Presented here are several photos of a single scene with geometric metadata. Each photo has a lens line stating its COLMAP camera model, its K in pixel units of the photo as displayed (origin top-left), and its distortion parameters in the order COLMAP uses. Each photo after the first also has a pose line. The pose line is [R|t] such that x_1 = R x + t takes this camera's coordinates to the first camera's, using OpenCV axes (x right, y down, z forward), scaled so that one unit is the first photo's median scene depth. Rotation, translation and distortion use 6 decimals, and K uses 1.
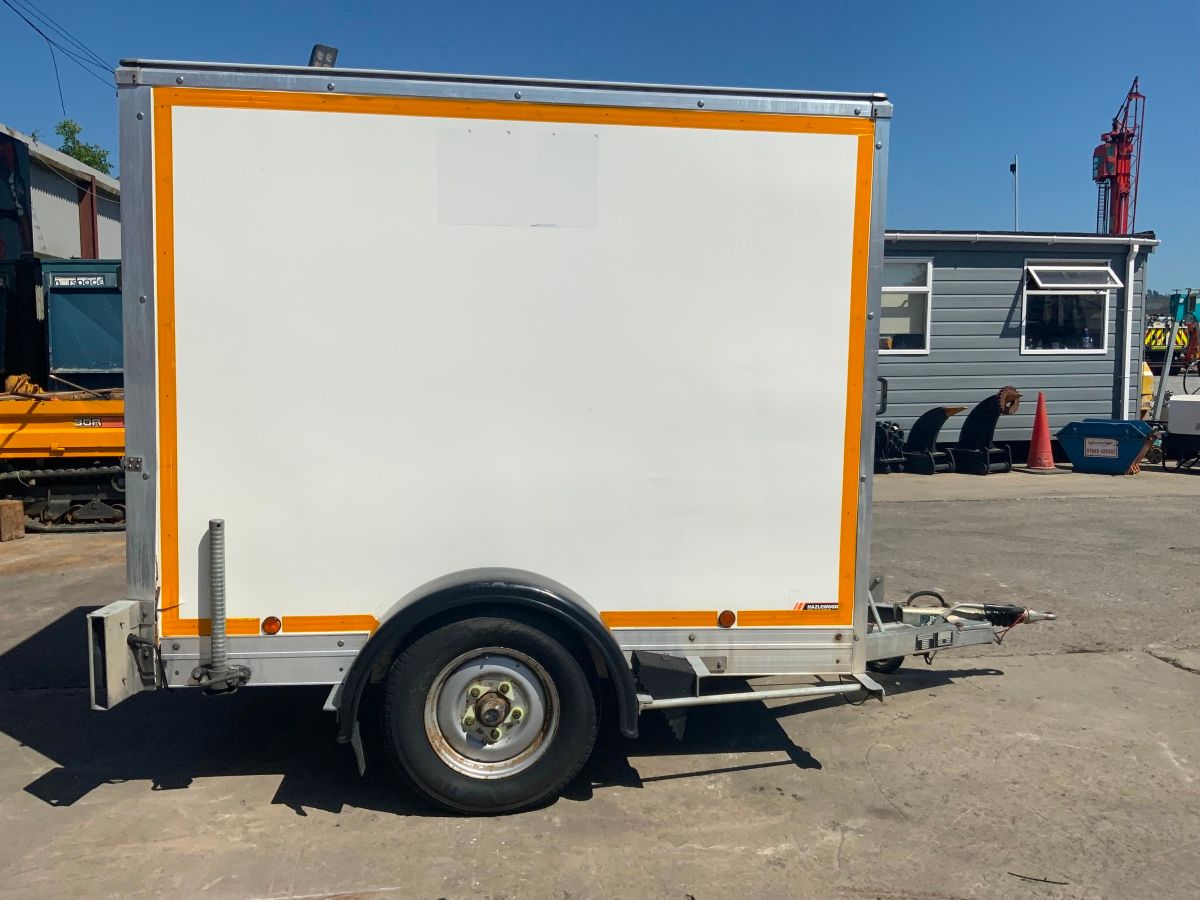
lens RADIAL K [[1011.8, 0, 604.0], [0, 1011.8, 446.6], [0, 0, 1]] dist [0.034660, -0.015833]
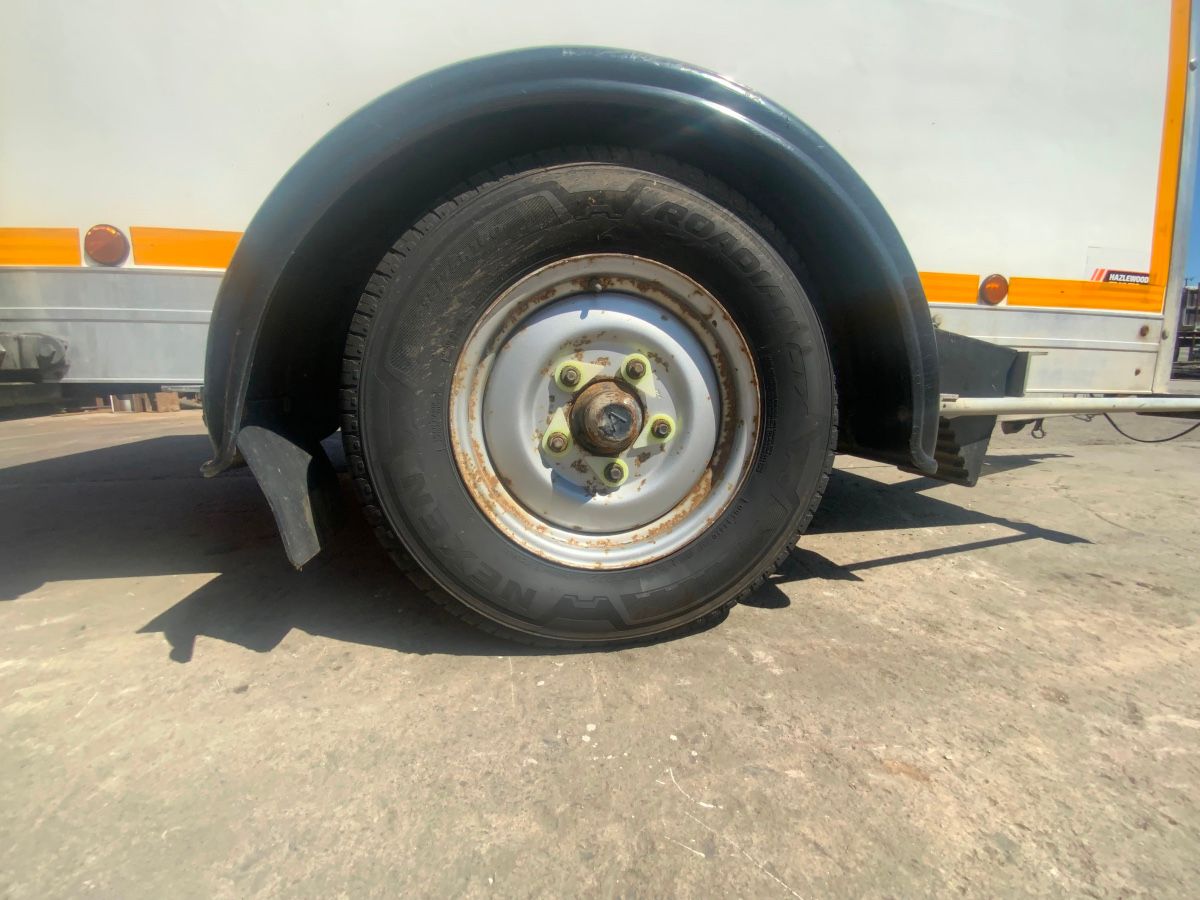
lens RADIAL K [[484.2, 0, 595.9], [0, 484.2, 454.4], [0, 0, 1]] dist [-0.000191, -0.000818]
pose [[0.998770, -0.013812, 0.047619, -0.125921], [0.010774, 0.997925, 0.063486, 0.262442], [-0.048397, -0.062895, 0.996846, 0.788793]]
